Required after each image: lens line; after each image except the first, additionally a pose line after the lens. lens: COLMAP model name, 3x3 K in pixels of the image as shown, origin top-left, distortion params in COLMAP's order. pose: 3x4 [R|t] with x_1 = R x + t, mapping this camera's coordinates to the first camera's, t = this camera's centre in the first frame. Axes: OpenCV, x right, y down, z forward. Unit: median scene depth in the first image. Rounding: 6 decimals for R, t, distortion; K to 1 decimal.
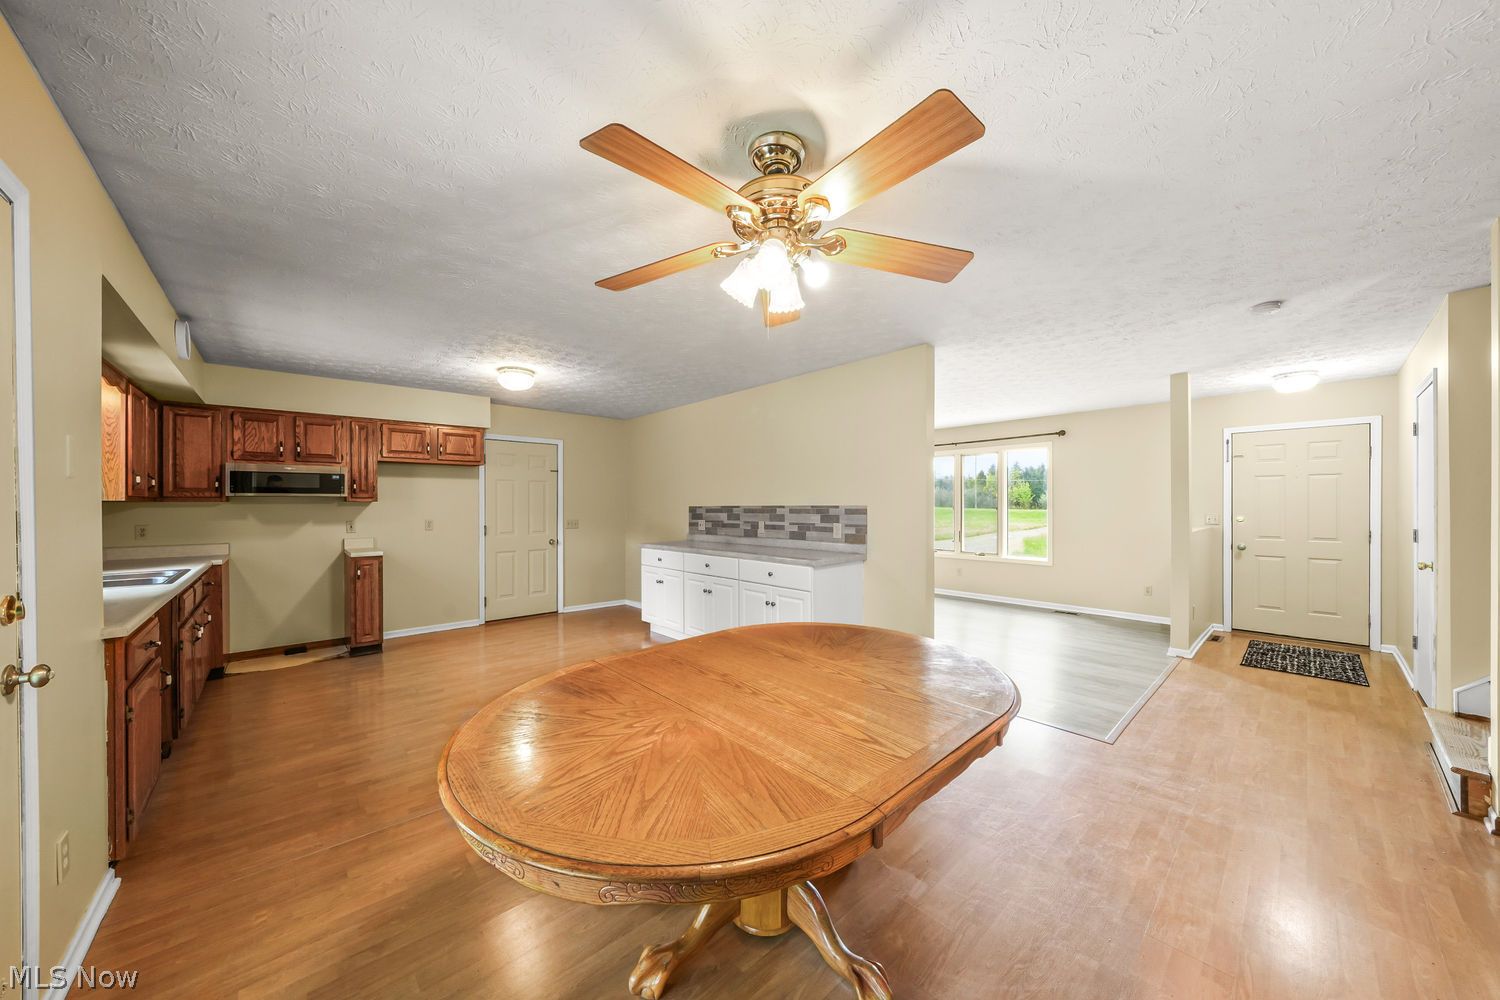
lens RADIAL K [[510.3, 0, 743.3], [0, 510.3, 503.6], [0, 0, 1]] dist [-0.000637, -0.000006]
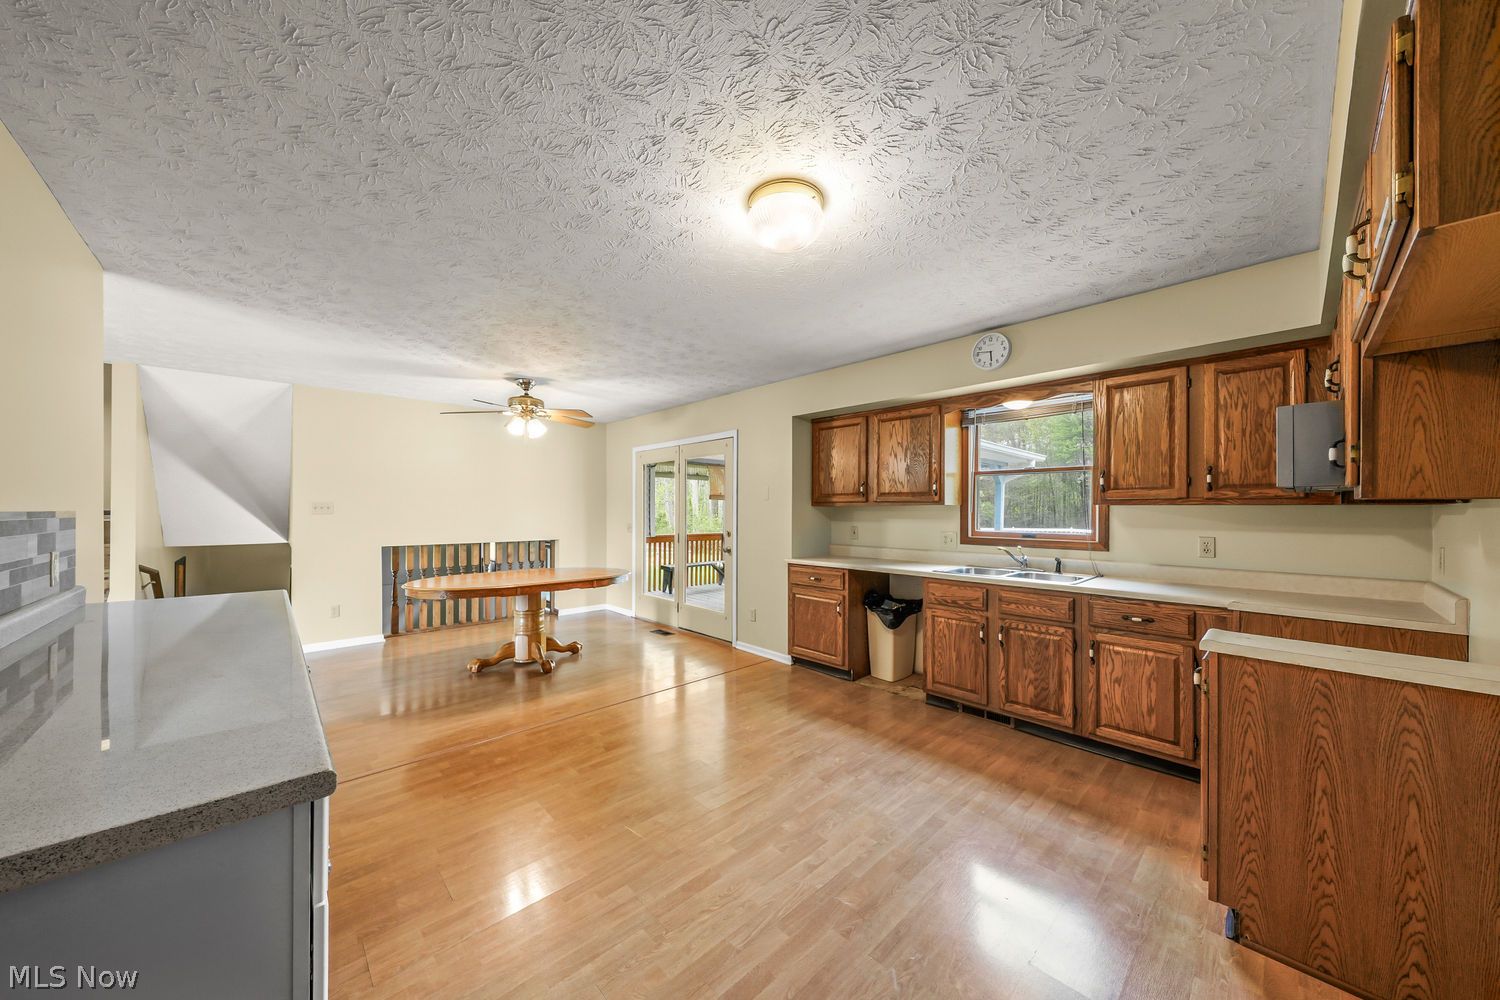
lens RADIAL K [[510.9, 0, 738.2], [0, 510.9, 510.2], [0, 0, 1]] dist [-0.001639, -0.000131]
pose [[-0.999956, 0.000449, -0.009404, -0.380749], [0.000450, 1.000000, -0.000144, 0.002815], [0.009404, -0.000148, -0.999956, 1.369101]]
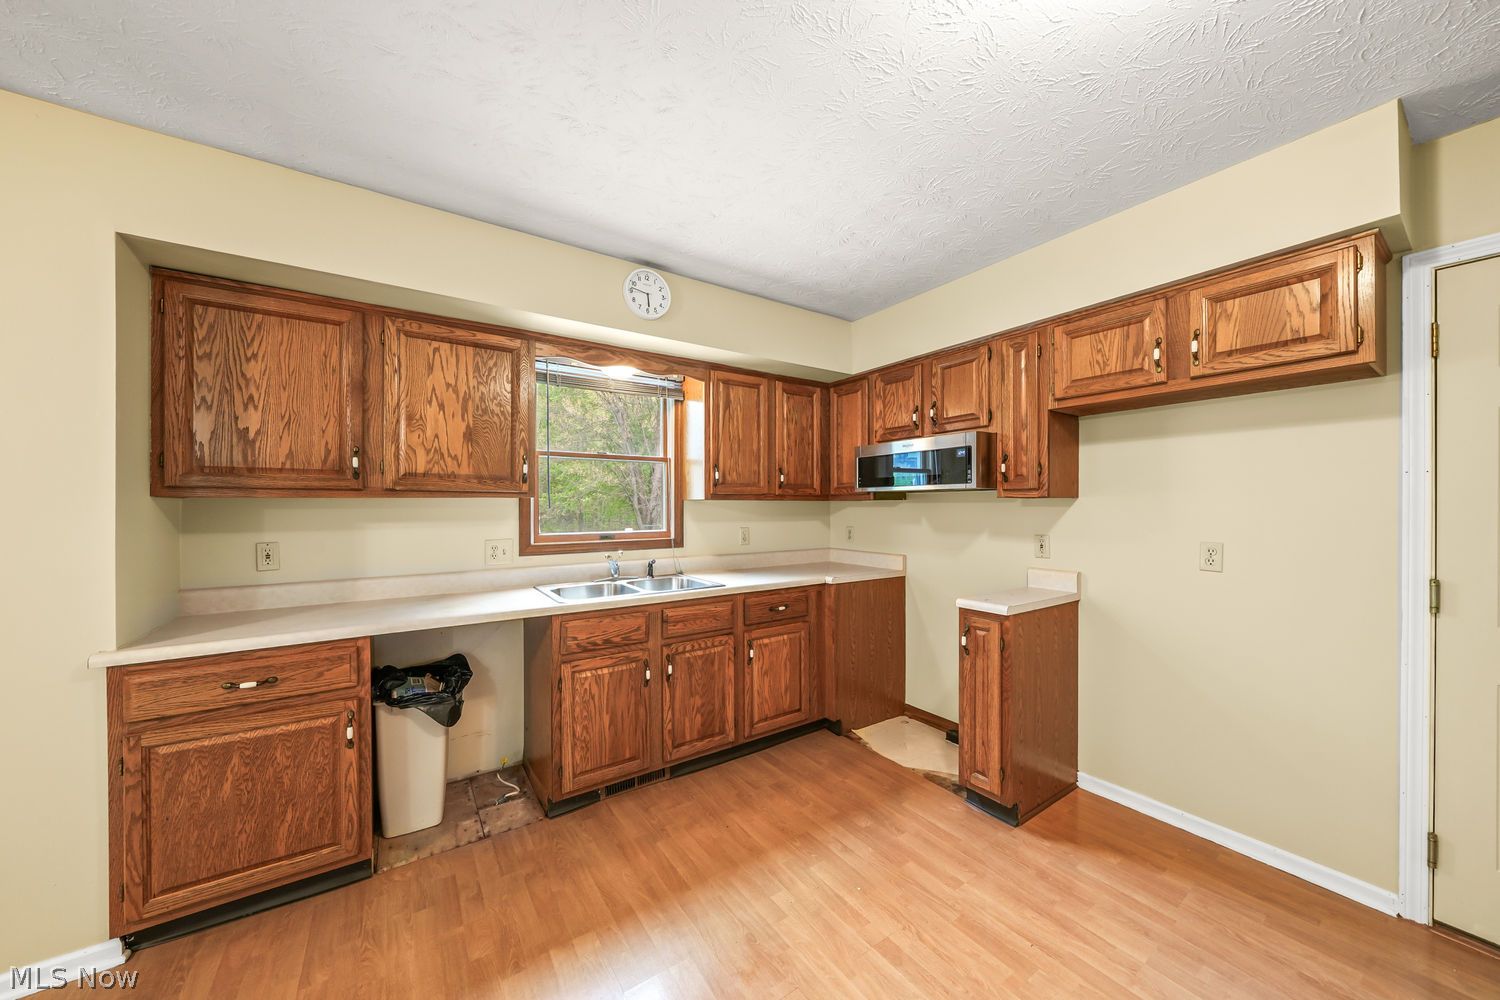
lens RADIAL K [[514.6, 0, 744.7], [0, 514.6, 505.5], [0, 0, 1]] dist [-0.005883, -0.000132]
pose [[-0.144143, 0.005319, -0.989543, -0.223850], [0.003171, 0.999983, 0.004913, 0.000505], [0.989552, -0.002430, -0.144158, 0.844765]]
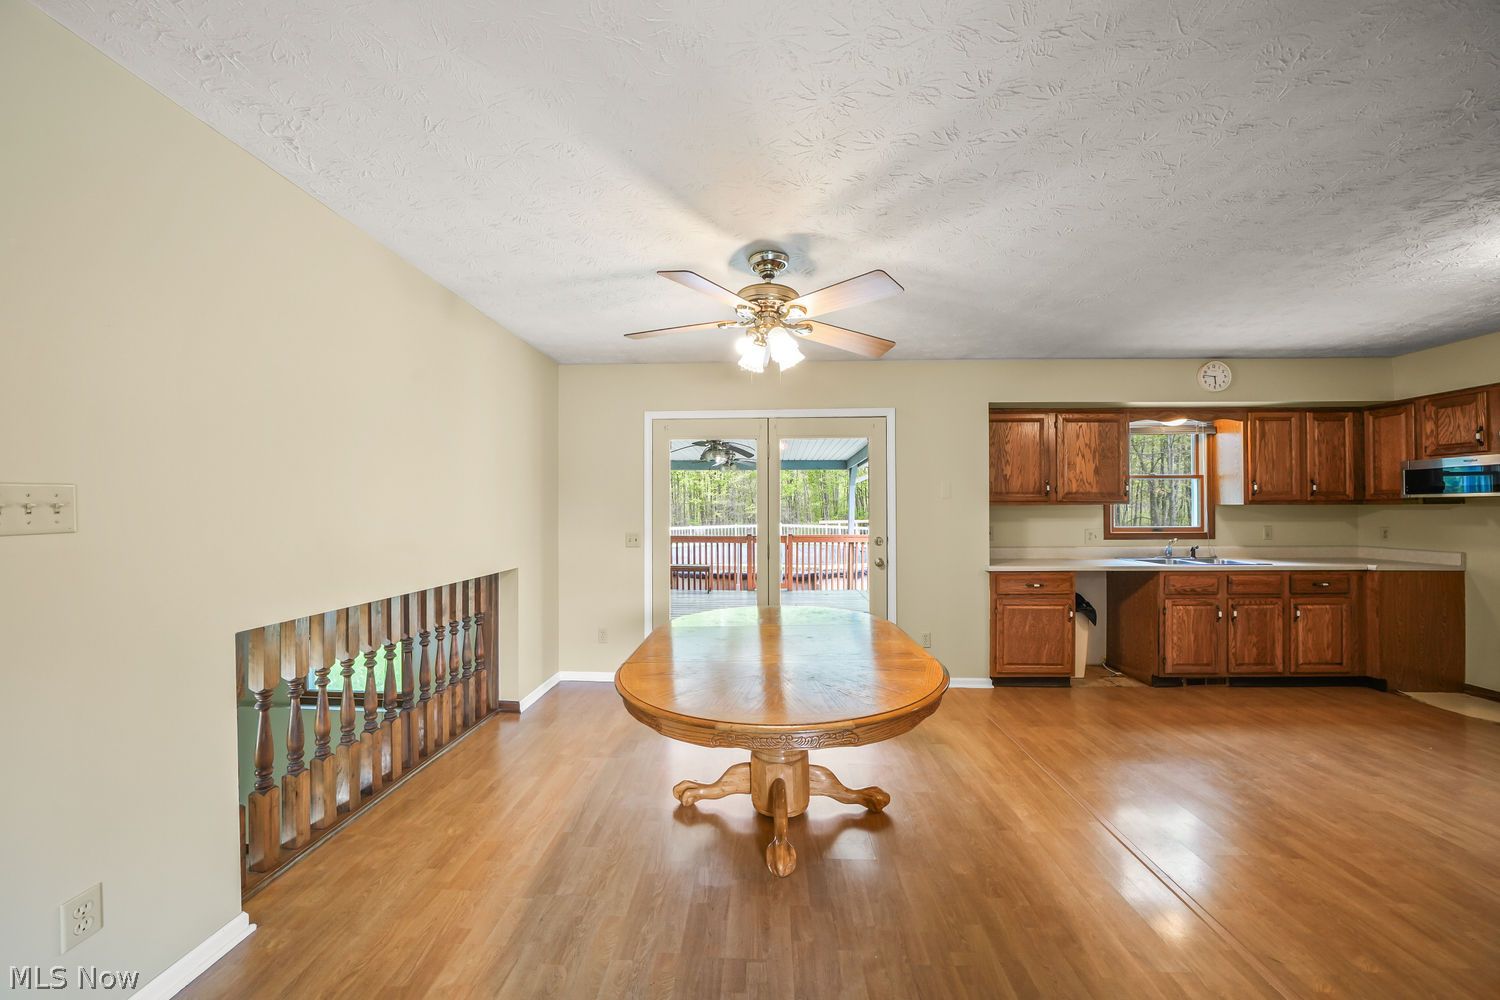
lens RADIAL K [[521.4, 0, 742.5], [0, 521.4, 505.0], [0, 0, 1]] dist [-0.030612, 0.004339]
pose [[-0.704985, 0.000426, -0.709222, 0.406407], [0.006035, 0.999967, -0.005398, -0.003876], [0.709196, -0.008086, -0.704965, 0.707220]]
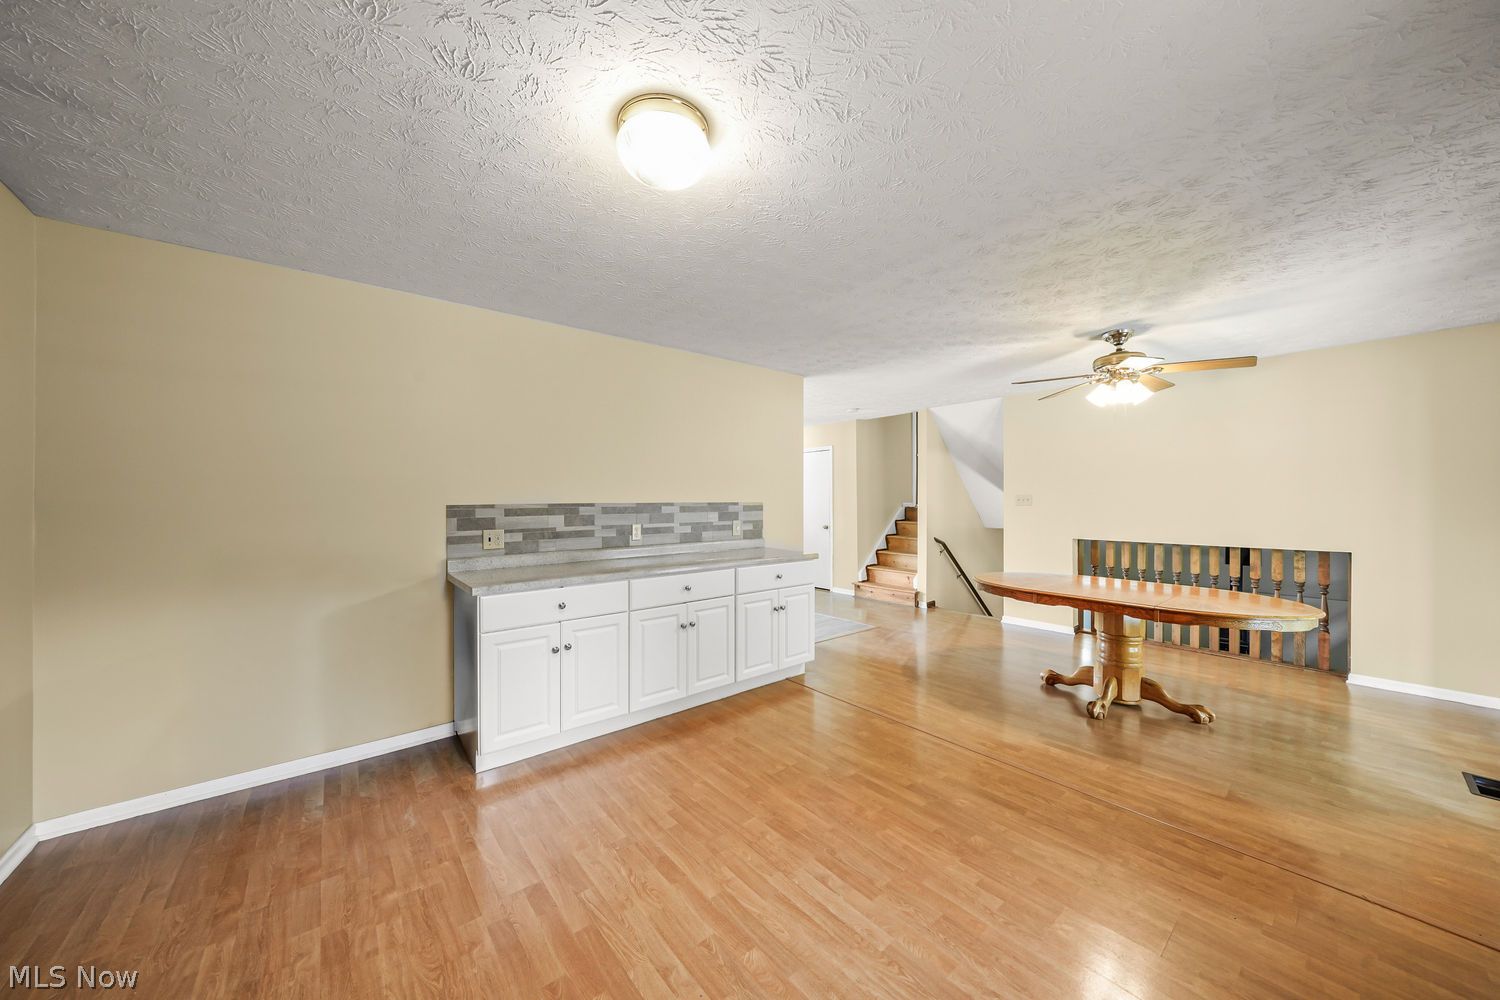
lens RADIAL K [[515.5, 0, 750.0], [0, 515.5, 500.0], [0, 0, 1]] dist [-0.001448, -0.000085]
pose [[0.039561, 0.005066, 0.999204, -0.766016], [-0.000904, 0.999987, -0.005035, 0.003909], [-0.999217, -0.000704, 0.039565, 0.883099]]
